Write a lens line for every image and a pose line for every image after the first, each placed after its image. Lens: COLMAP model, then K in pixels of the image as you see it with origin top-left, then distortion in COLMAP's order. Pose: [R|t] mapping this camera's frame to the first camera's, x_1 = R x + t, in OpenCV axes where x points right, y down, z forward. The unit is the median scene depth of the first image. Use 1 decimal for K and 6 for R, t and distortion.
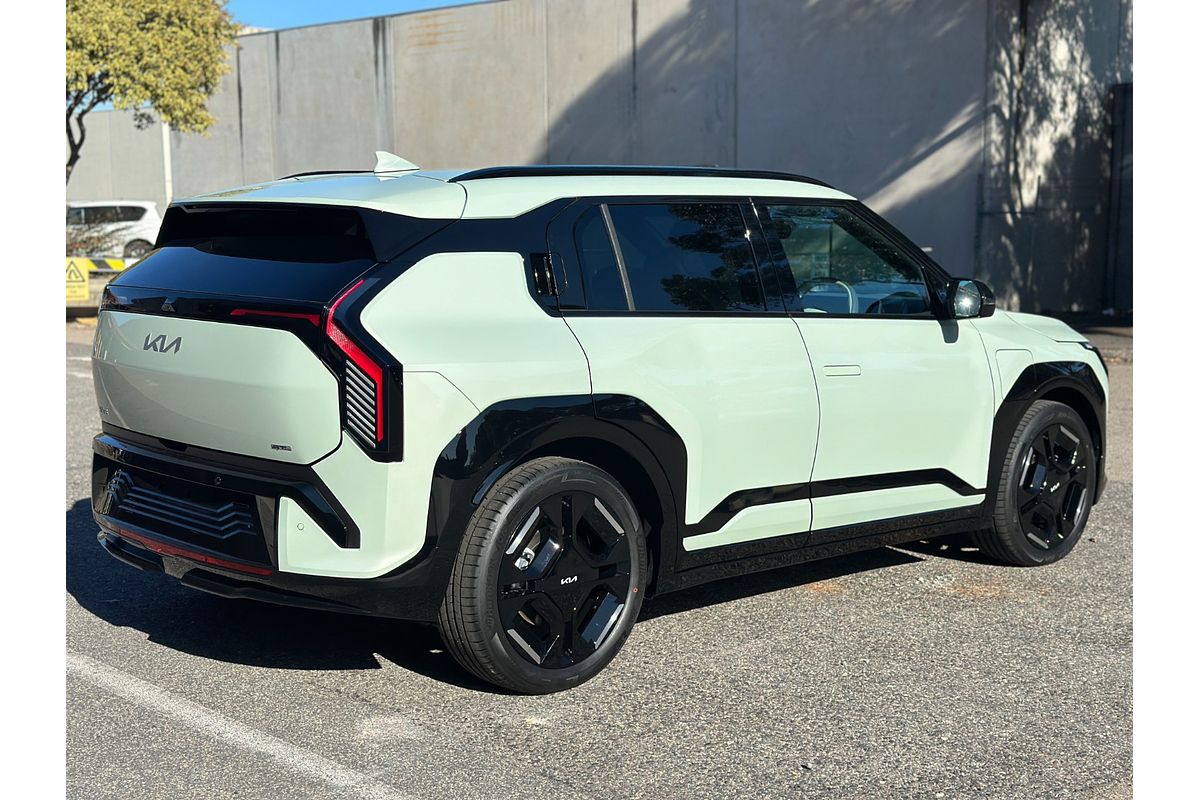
lens RADIAL K [[1469.4, 0, 615.1], [0, 1469.4, 401.0], [0, 0, 1]] dist [0.151795, -0.296697]
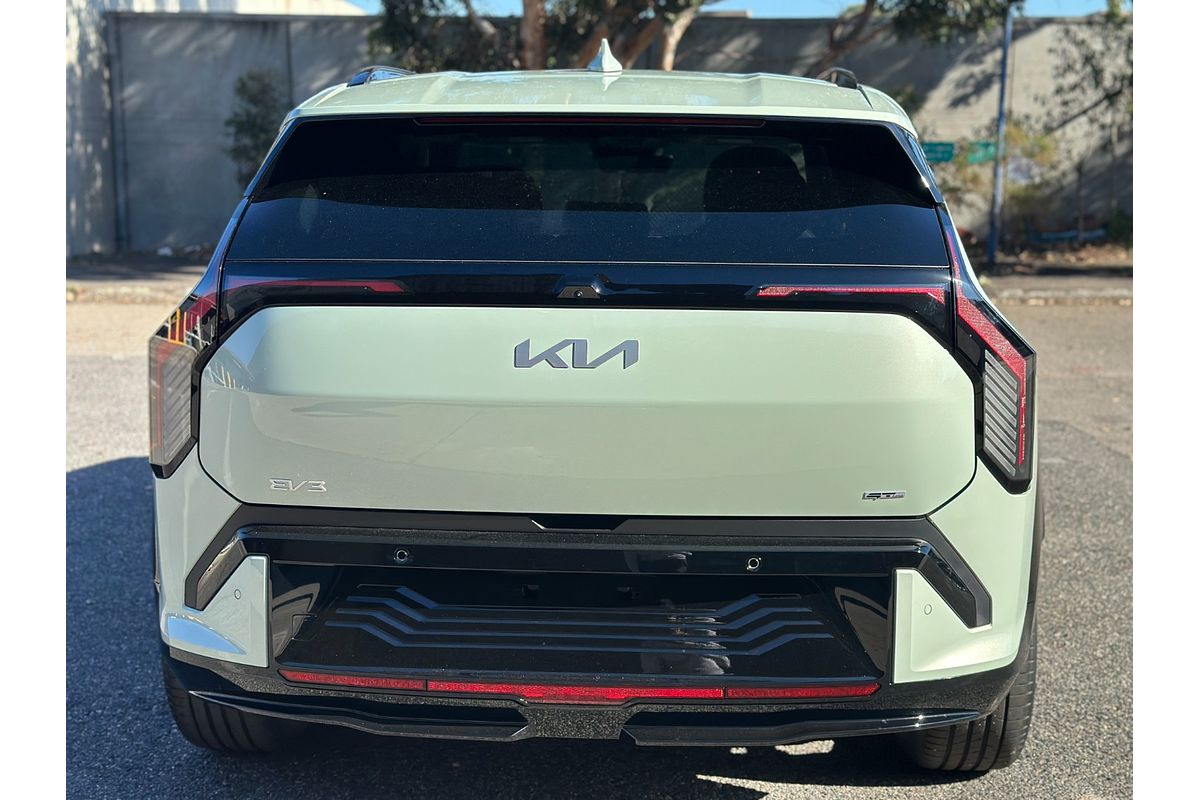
lens RADIAL K [[1469.4, 0, 615.1], [0, 1469.4, 401.0], [0, 0, 1]] dist [0.151795, -0.296697]
pose [[0.726411, -0.106853, 0.678903, -0.473252], [0.078227, 0.994275, 0.072788, -0.041928], [-0.682793, 0.000235, 0.730611, 0.384579]]
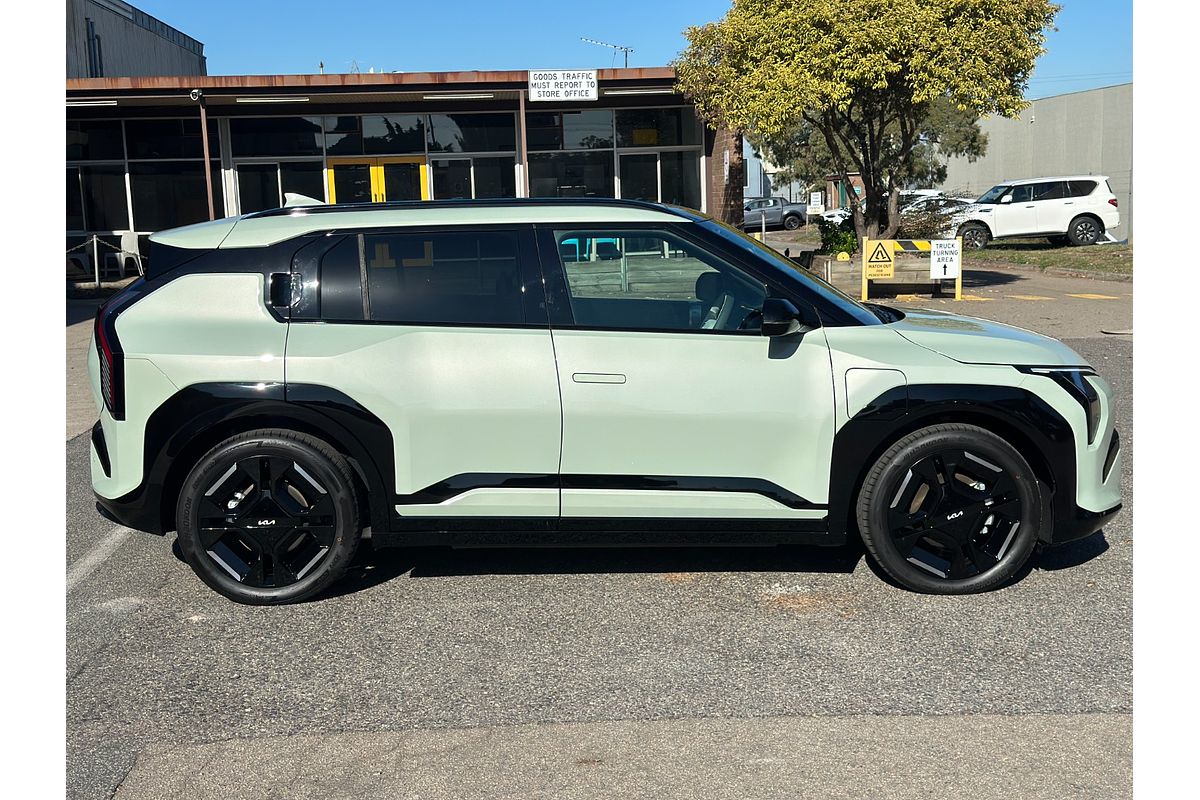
lens RADIAL K [[1469.4, 0, 615.1], [0, 1469.4, 401.0], [0, 0, 1]] dist [0.151795, -0.296697]
pose [[0.759985, 0.071212, -0.646027, 0.794541], [-0.057420, 0.997449, 0.042401, -0.046204], [0.647399, 0.004871, 0.762136, 0.142064]]
